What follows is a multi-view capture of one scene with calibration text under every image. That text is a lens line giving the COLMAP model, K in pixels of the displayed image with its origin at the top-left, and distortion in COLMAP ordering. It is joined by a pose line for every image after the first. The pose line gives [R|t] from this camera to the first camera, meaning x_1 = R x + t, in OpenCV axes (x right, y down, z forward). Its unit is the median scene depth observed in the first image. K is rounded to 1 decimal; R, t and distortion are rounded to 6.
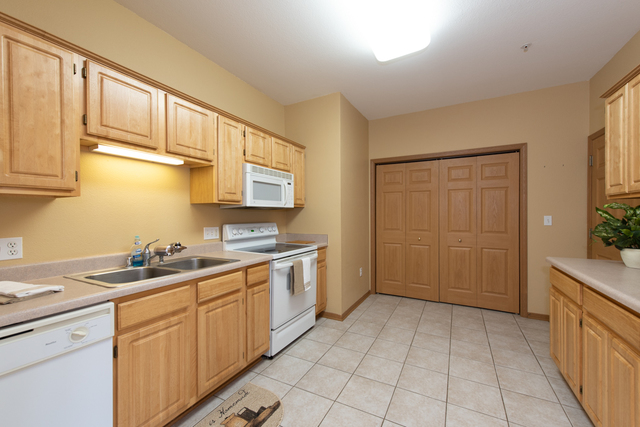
lens RADIAL K [[255.3, 0, 319.3], [0, 255.3, 213.4], [0, 0, 1]] dist [0.012066, -0.001150]
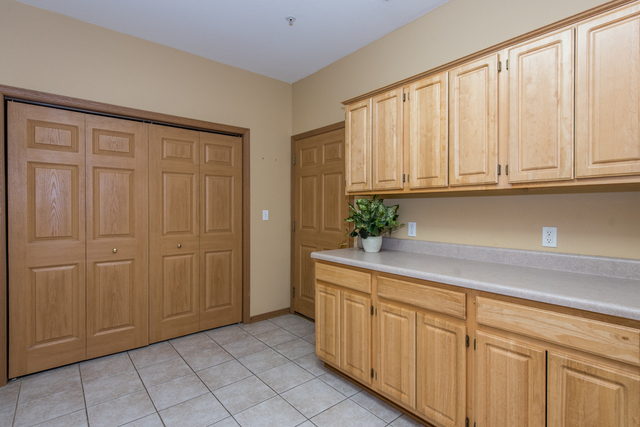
lens RADIAL K [[317.1, 0, 313.1], [0, 317.1, 213.8], [0, 0, 1]] dist [0.003612, 0.000309]
pose [[0.364920, -0.011978, 0.930962, -0.141893], [-0.002951, 0.999897, 0.014021, 0.004874], [-0.931034, -0.007864, 0.364847, 0.383460]]
